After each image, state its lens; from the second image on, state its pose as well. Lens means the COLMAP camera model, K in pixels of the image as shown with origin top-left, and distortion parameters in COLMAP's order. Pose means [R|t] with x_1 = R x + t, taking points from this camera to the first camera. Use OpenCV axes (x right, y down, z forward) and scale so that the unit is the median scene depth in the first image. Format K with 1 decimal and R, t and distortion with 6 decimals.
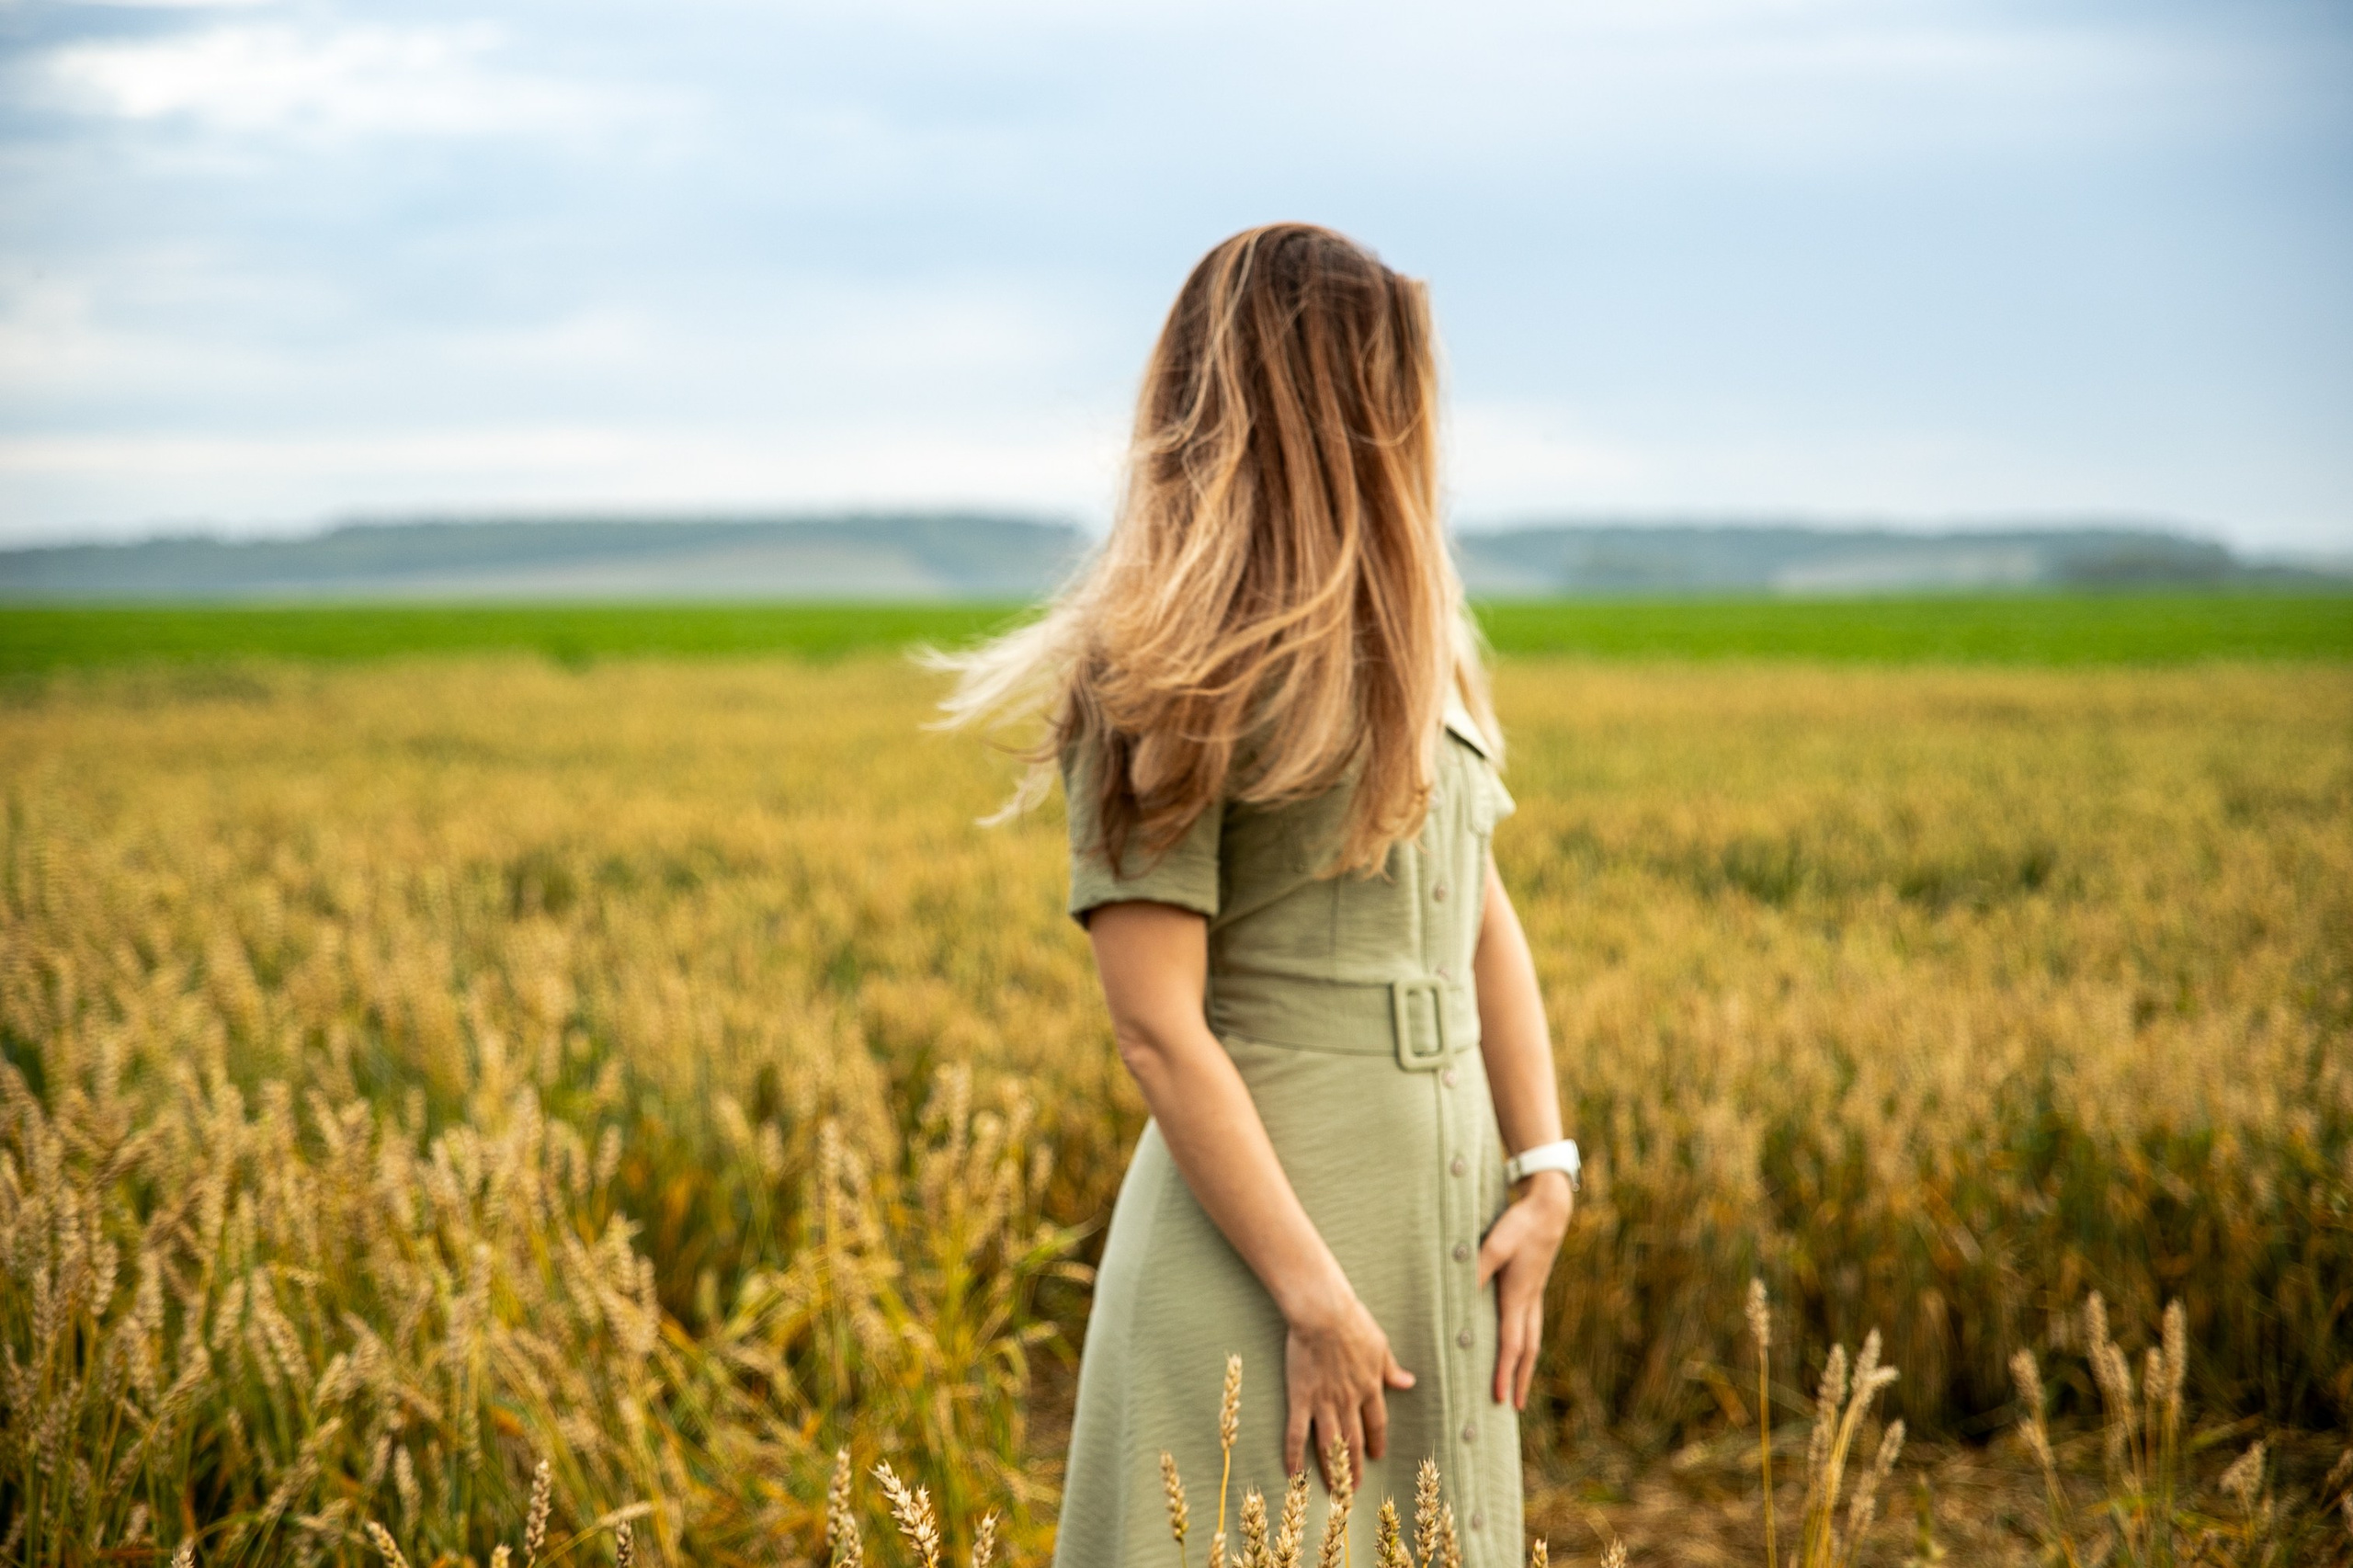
lens RADIAL K [[4409.0, 0, 1176.5], [0, 4409.0, 784.0], [0, 0, 1]] dist [0.021308, 0.144615]
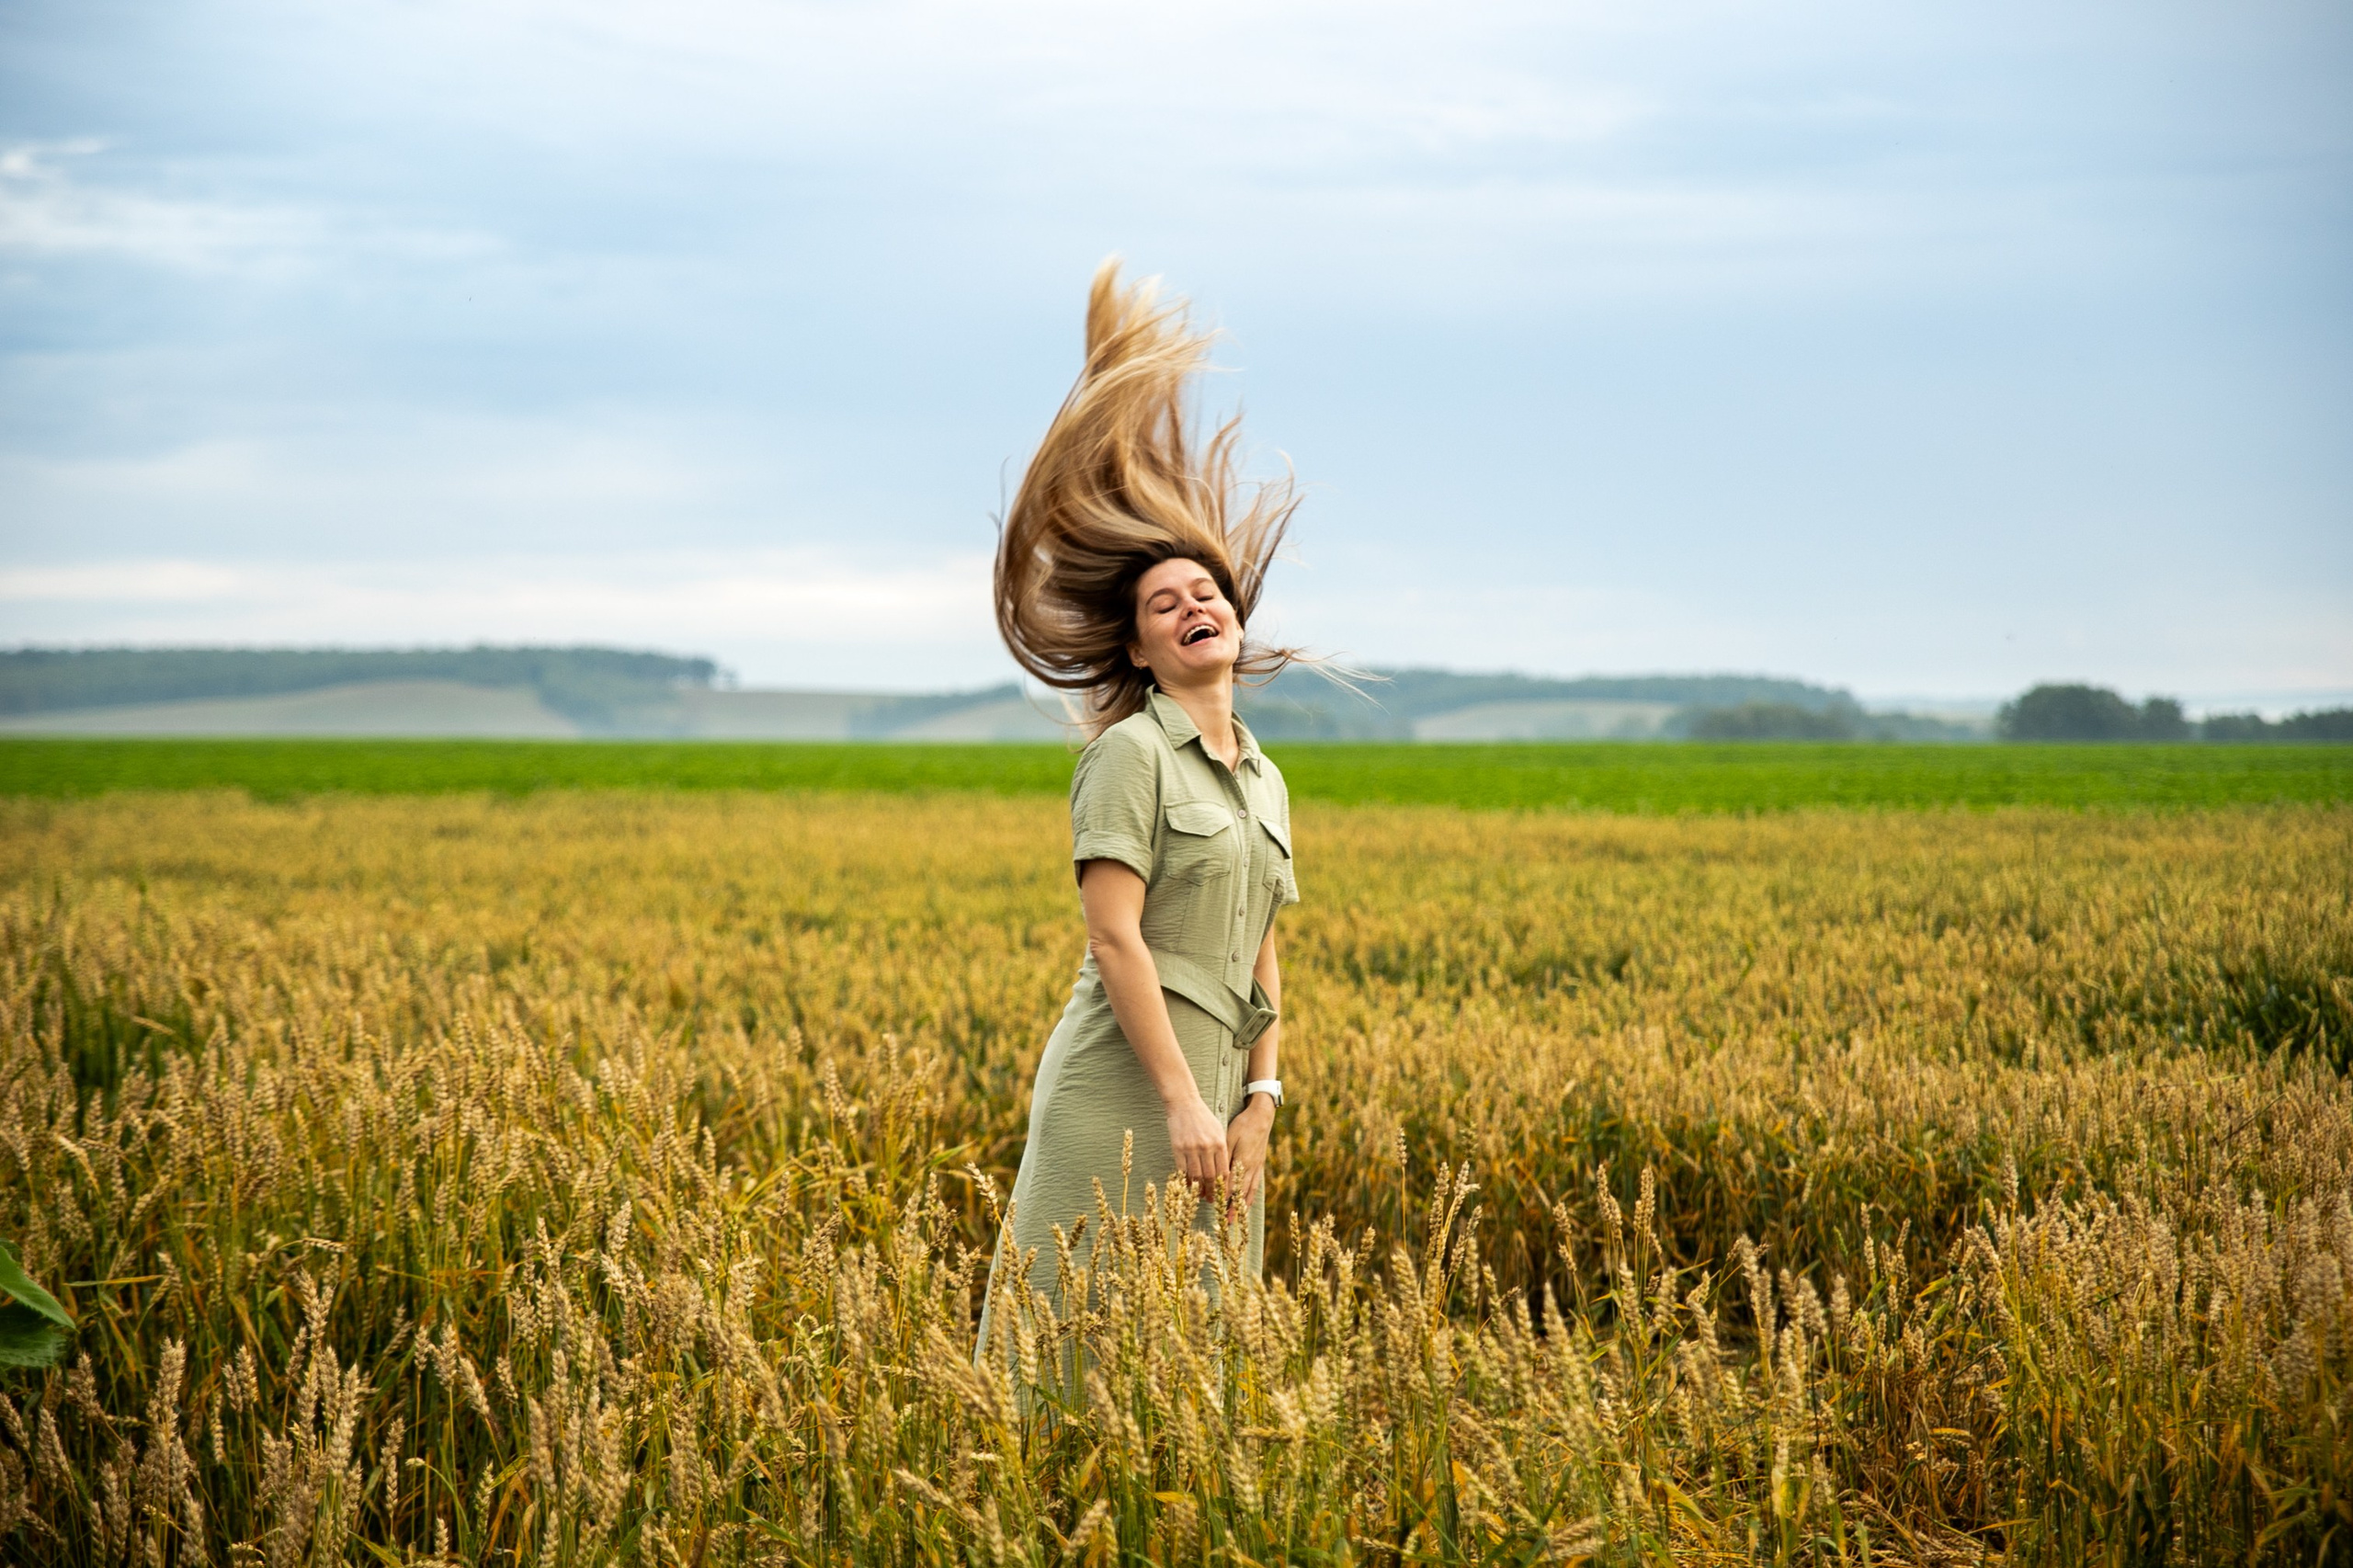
lens RADIAL K [[4935.9, 0, 1176.5], [0, 4935.9, 784.0], [0, 0, 1]] dist [0.031532, 0.084213]
pose [[0.996201, 0.010794, 0.086408, -0.076074], [-0.007828, 0.999371, -0.034595, 0.026263], [-0.086727, 0.033787, 0.995659, -0.565415]]
